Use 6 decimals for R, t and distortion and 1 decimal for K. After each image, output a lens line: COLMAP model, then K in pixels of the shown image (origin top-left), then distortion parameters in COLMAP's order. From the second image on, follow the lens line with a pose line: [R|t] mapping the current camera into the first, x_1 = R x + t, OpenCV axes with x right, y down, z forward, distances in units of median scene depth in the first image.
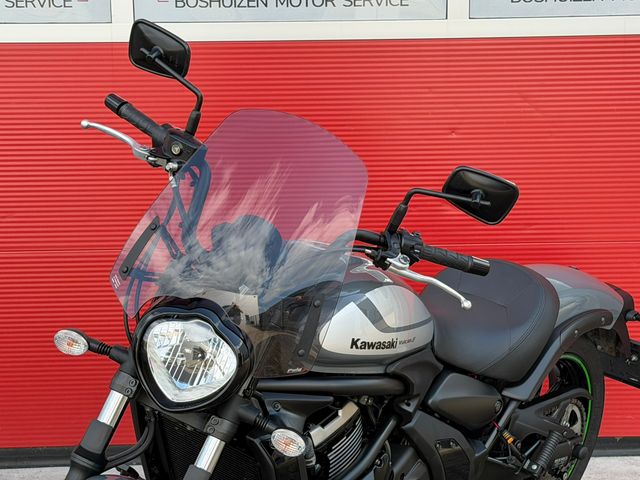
lens RADIAL K [[1441.7, 0, 318.6], [0, 1441.7, 240.2], [0, 0, 1]] dist [0.143294, 0.000000]
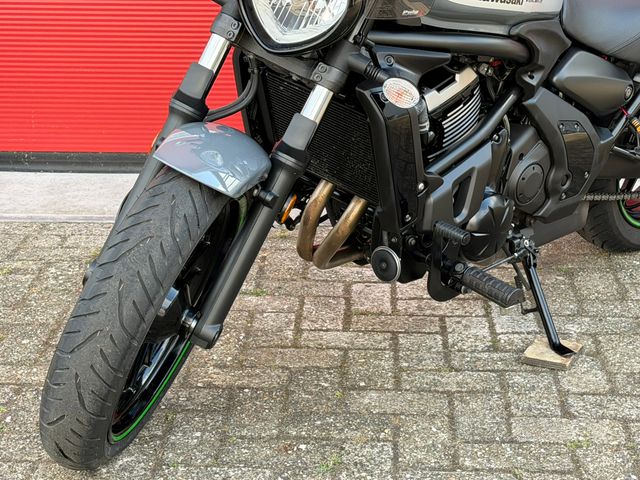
lens RADIAL K [[1441.7, 0, 321.2], [0, 1441.7, 254.7], [0, 0, 1]] dist [0.143294, 0.000000]
pose [[0.996916, 0.031625, -0.071820, -0.002008], [-0.020723, 0.988806, 0.147760, 0.097443], [0.075689, -0.145816, 0.986412, 0.062771]]
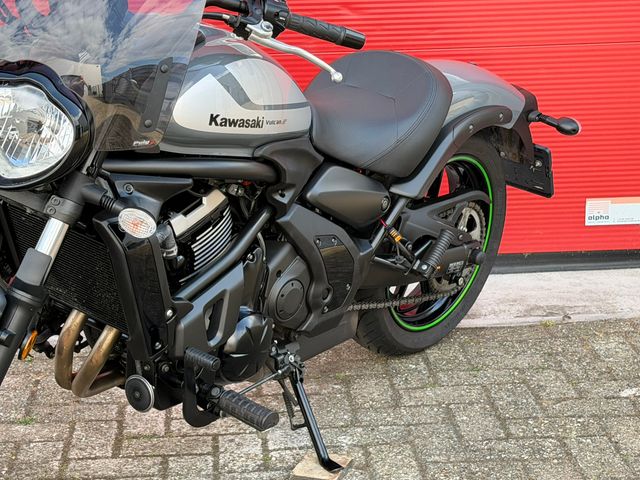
lens RADIAL K [[1441.7, 0, 320.5], [0, 1441.7, 254.1], [0, 0, 1]] dist [0.143294, 0.000000]
pose [[0.999309, -0.017991, 0.032536, 0.059046], [0.014954, 0.995712, 0.091291, 0.071076], [-0.034039, -0.090741, 0.995293, 0.077925]]
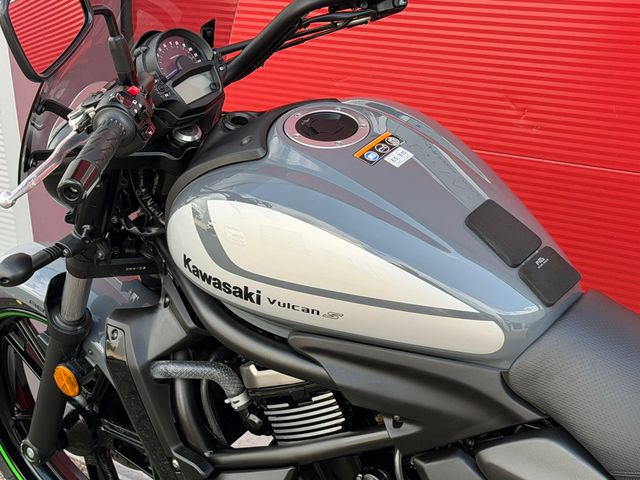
lens RADIAL K [[1441.7, 0, 321.8], [0, 1441.7, 240.2], [0, 0, 1]] dist [0.143294, 0.000000]
pose [[0.063912, 0.342200, -0.937451, 0.637401], [-0.120911, 0.935106, 0.333101, -0.165682], [0.990604, 0.092059, 0.101140, 0.957038]]
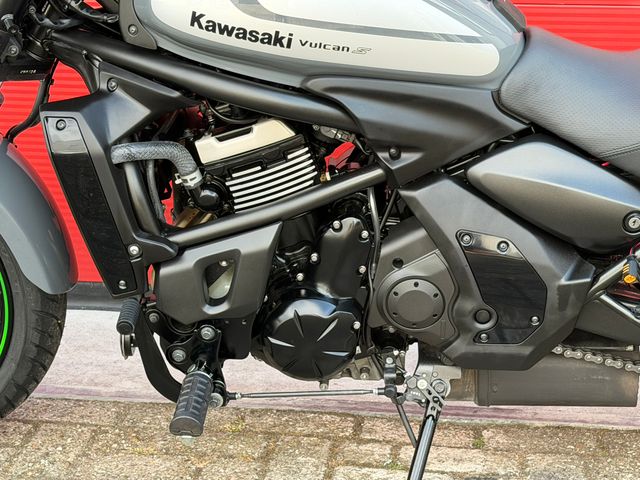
lens RADIAL K [[1441.7, 0, 314.7], [0, 1441.7, 240.7], [0, 0, 1]] dist [0.143294, 0.000000]
pose [[0.607391, 0.277467, -0.744371, 0.577970], [-0.166033, 0.960665, 0.222611, 0.009647], [0.776859, -0.011622, 0.629568, 0.587329]]
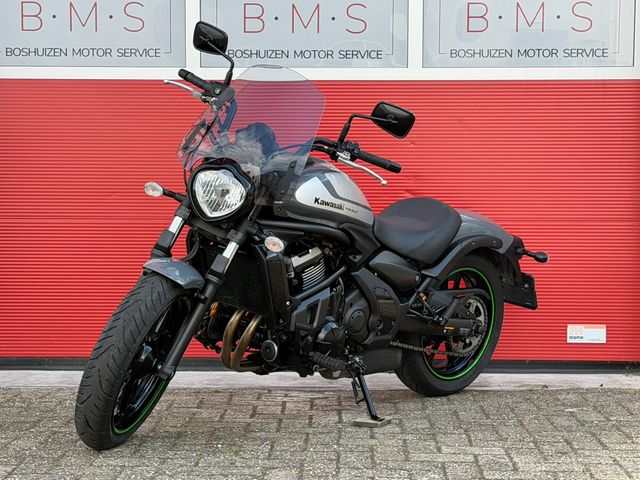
lens RADIAL K [[1441.7, 0, 317.8], [0, 1441.7, 236.8], [0, 0, 1]] dist [0.143294, 0.000000]
pose [[0.998382, 0.016804, -0.054329, 0.115711], [-0.024814, 0.988328, -0.150306, 0.358680], [0.051169, 0.151410, 0.987146, -0.663526]]
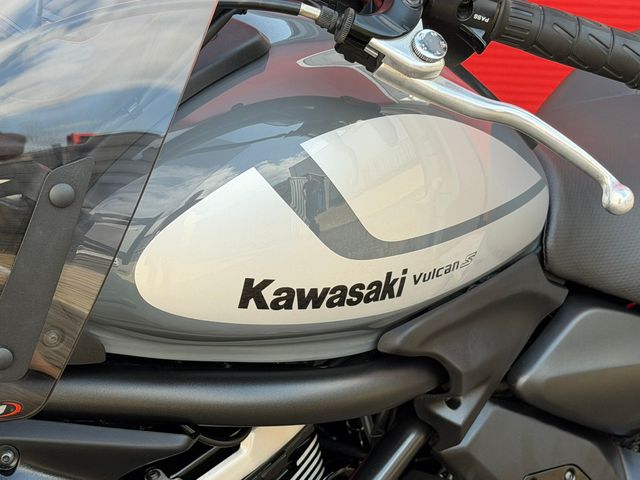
lens RADIAL K [[1441.7, 0, 325.6], [0, 1441.7, 240.5], [0, 0, 1]] dist [0.143294, 0.000000]
pose [[0.986407, 0.094592, -0.134362, 0.080752], [-0.065612, 0.976410, 0.205715, -0.008096], [0.150652, -0.194103, 0.969344, 0.663146]]
